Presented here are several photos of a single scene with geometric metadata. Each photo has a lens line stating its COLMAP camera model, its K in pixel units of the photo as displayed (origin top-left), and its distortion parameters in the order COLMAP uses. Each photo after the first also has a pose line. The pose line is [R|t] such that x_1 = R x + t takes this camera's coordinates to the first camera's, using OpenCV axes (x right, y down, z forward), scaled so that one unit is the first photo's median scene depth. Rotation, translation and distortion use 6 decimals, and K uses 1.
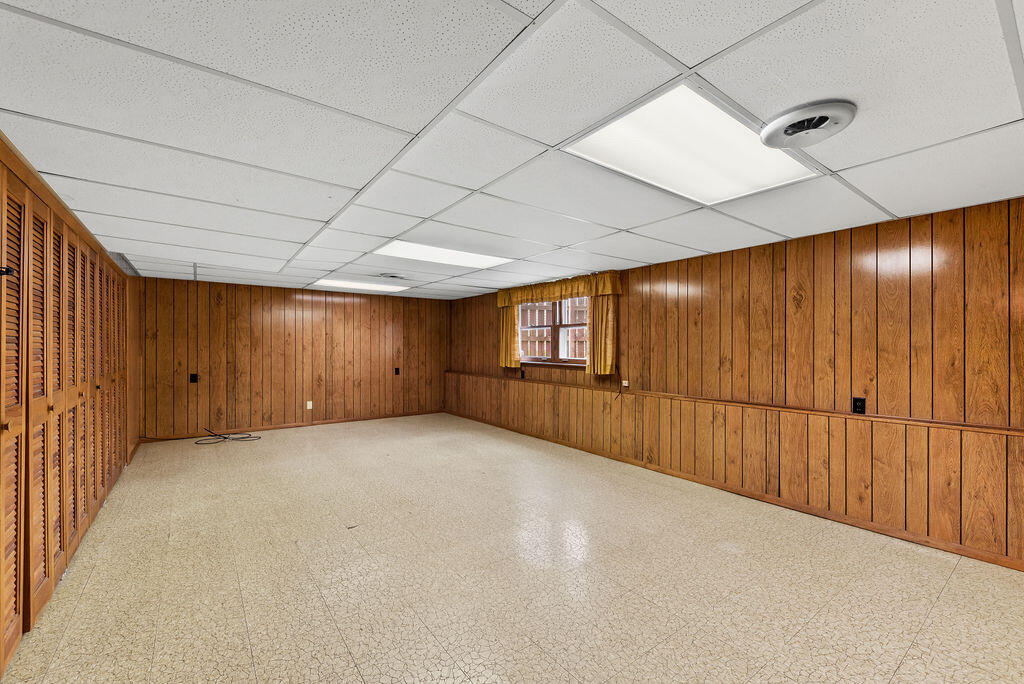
lens RADIAL K [[422.2, 0, 514.7], [0, 422.2, 347.4], [0, 0, 1]] dist [0.001333, -0.000120]
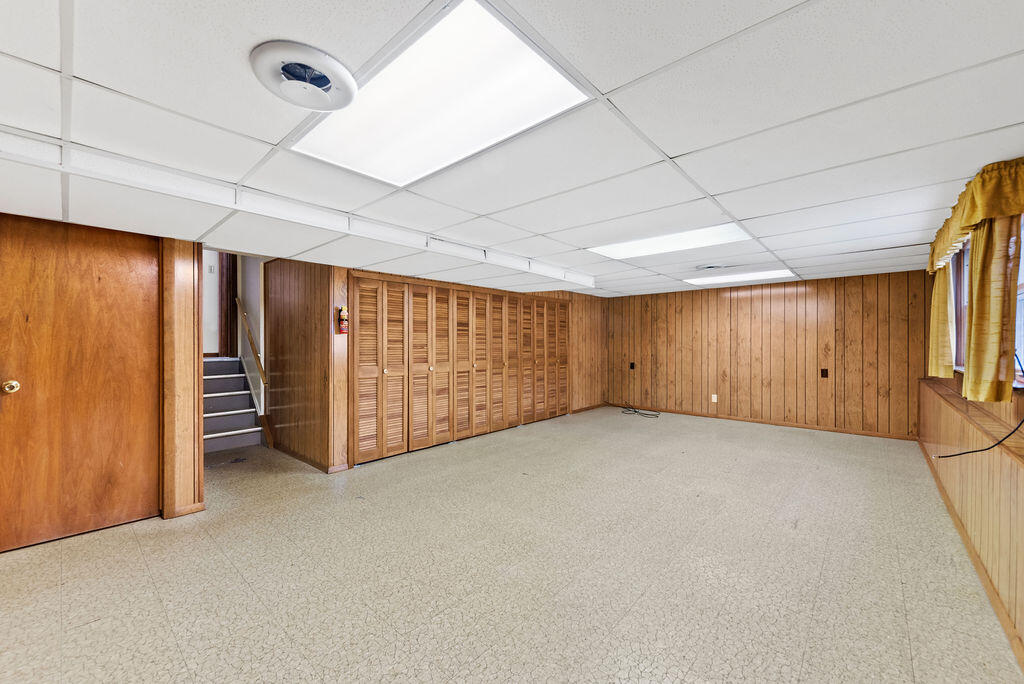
lens RADIAL K [[400.8, 0, 514.4], [0, 400.8, 344.0], [0, 0, 1]] dist [-0.000103, -0.001109]
pose [[0.192336, -0.000877, -0.981329, 0.397365], [0.000571, 1.000000, -0.000782, 0.002155], [0.981329, -0.000410, 0.192336, 0.320317]]
